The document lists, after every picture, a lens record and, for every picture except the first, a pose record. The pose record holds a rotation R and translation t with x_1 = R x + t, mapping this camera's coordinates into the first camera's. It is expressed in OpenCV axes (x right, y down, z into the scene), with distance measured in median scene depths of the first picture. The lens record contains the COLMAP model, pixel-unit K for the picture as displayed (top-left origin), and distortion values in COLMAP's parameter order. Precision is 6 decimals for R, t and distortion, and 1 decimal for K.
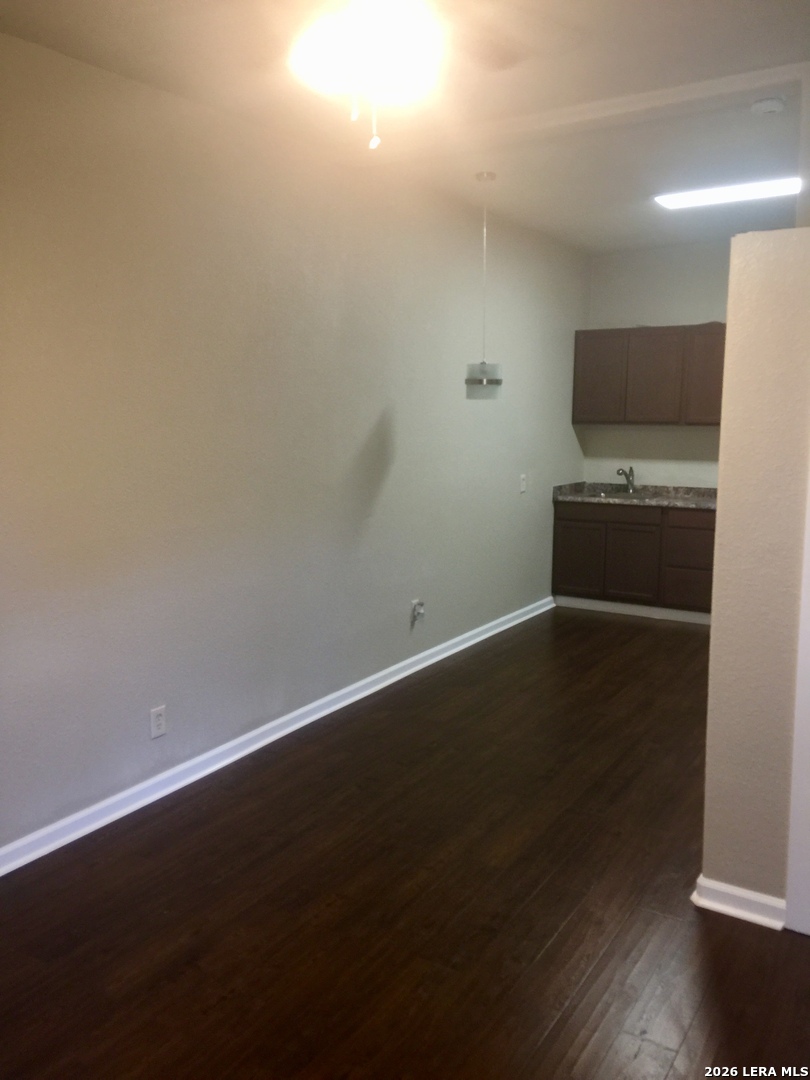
lens RADIAL K [[872.0, 0, 421.1], [0, 872.0, 545.4], [0, 0, 1]] dist [0.001753, -0.046346]
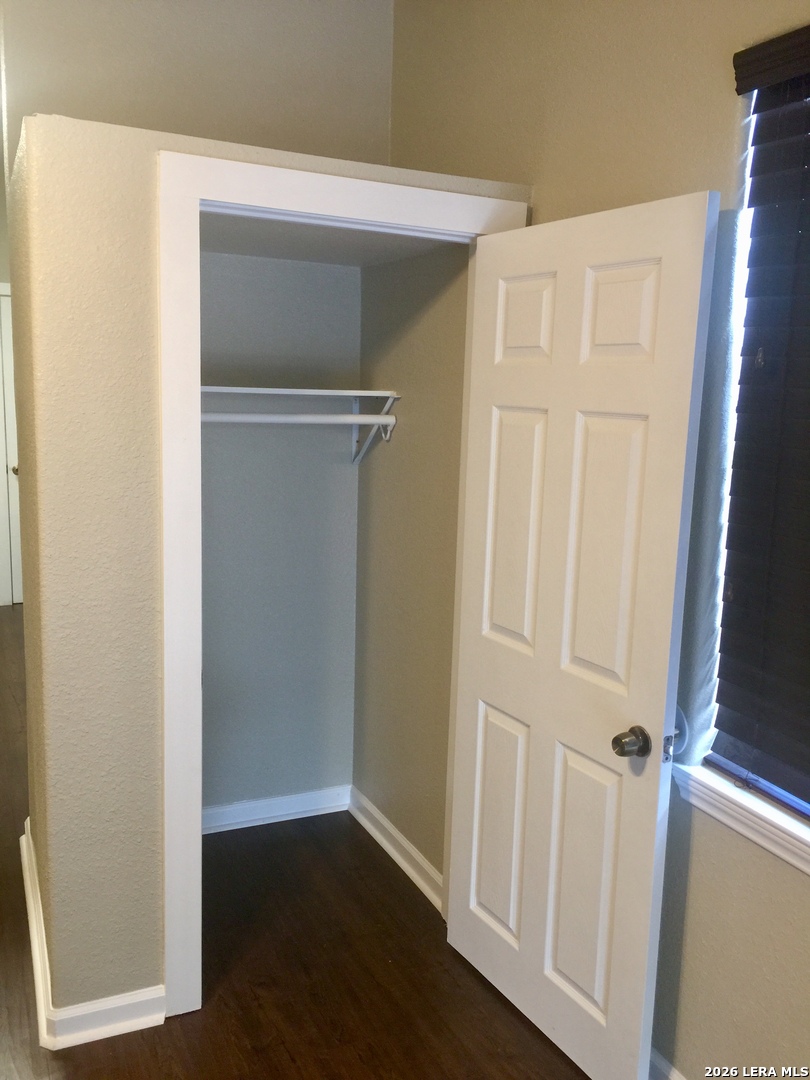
lens RADIAL K [[872.0, 0, 403.2], [0, 872.0, 533.8], [0, 0, 1]] dist [0.001753, -0.046346]
pose [[0.530671, -0.106300, 0.840885, -0.090265], [0.089766, 0.993573, 0.068952, -0.038514], [-0.842811, 0.038892, 0.536803, 0.368435]]
